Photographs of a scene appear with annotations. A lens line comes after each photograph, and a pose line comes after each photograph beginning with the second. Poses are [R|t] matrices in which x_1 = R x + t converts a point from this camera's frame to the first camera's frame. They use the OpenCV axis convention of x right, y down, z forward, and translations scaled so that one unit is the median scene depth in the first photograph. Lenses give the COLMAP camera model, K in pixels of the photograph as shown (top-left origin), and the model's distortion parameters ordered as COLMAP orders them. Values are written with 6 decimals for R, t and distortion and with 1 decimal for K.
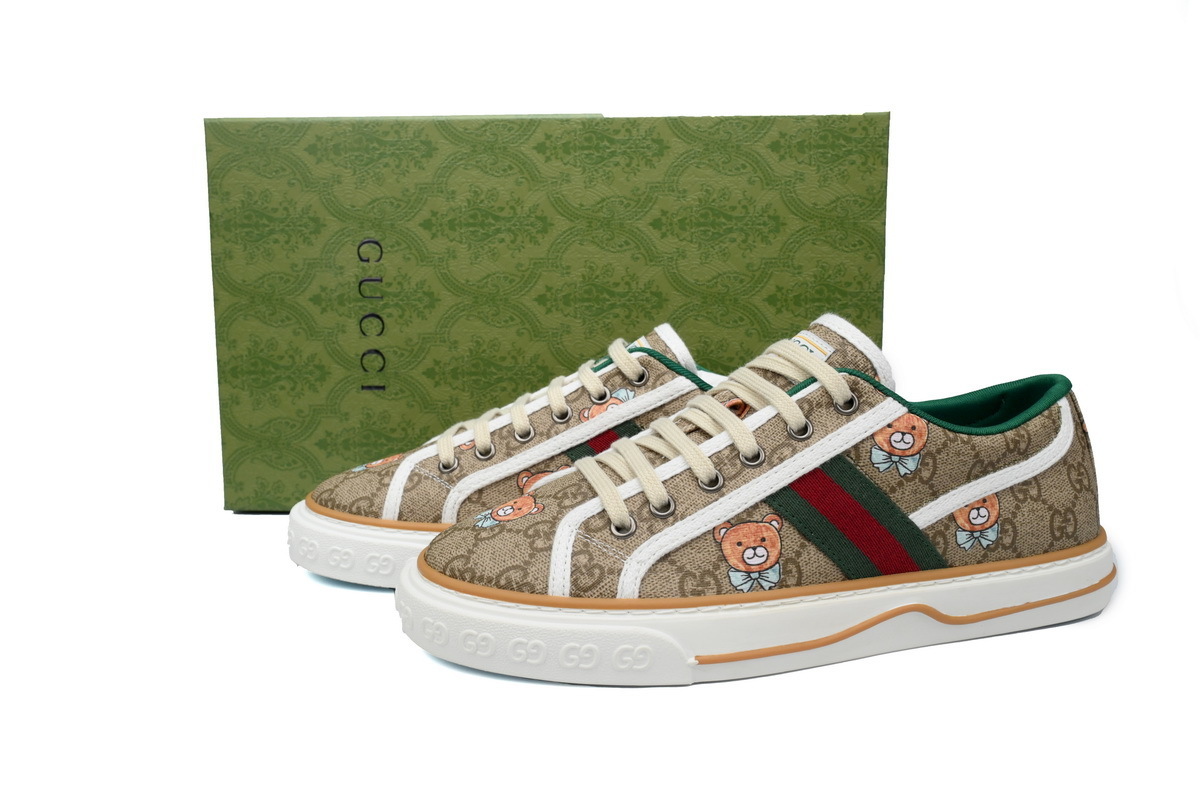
lens RADIAL K [[993.0, 0, 600.0], [0, 993.0, 400.0], [0, 0, 1]] dist [-0.004491, -0.003038]
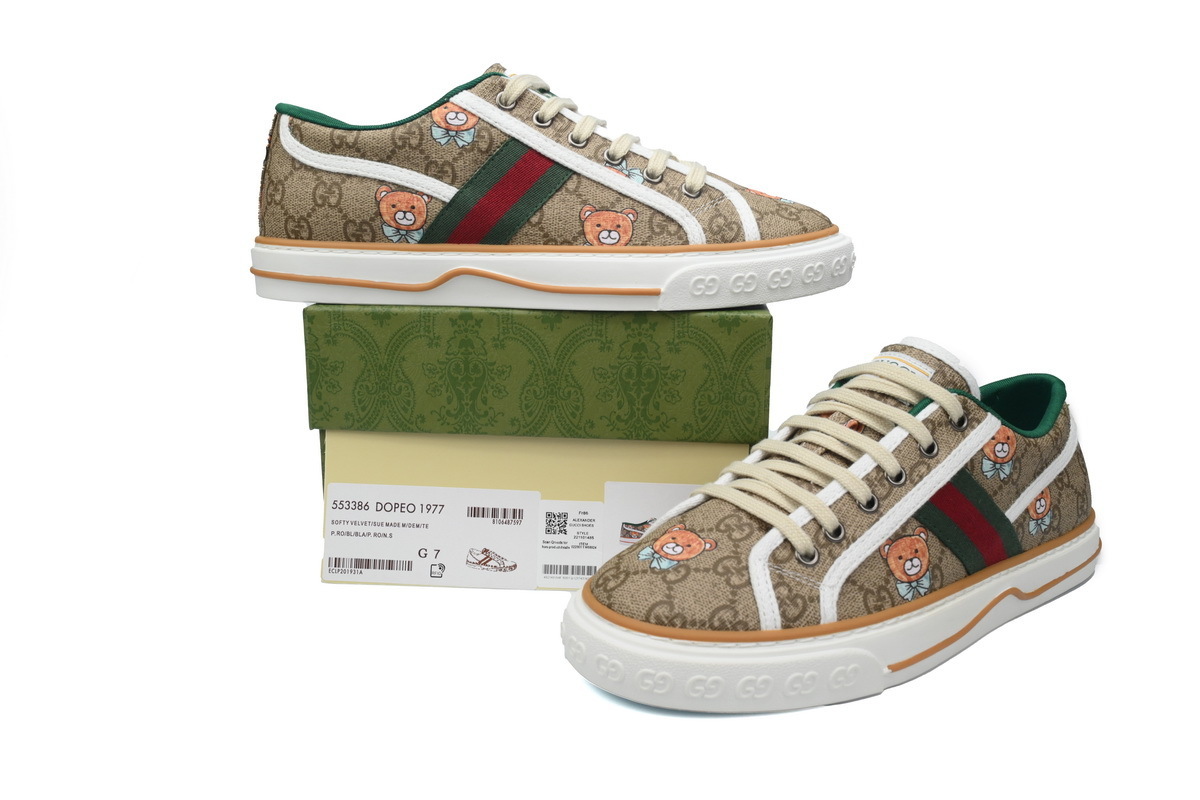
lens RADIAL K [[993.0, 0, 600.0], [0, 993.0, 400.0], [0, 0, 1]] dist [-0.004491, -0.003038]
pose [[0.933855, -0.064594, 0.351770, -0.537840], [0.042879, 0.996682, 0.069183, -0.117894], [-0.355072, -0.049523, 0.933526, 0.098358]]
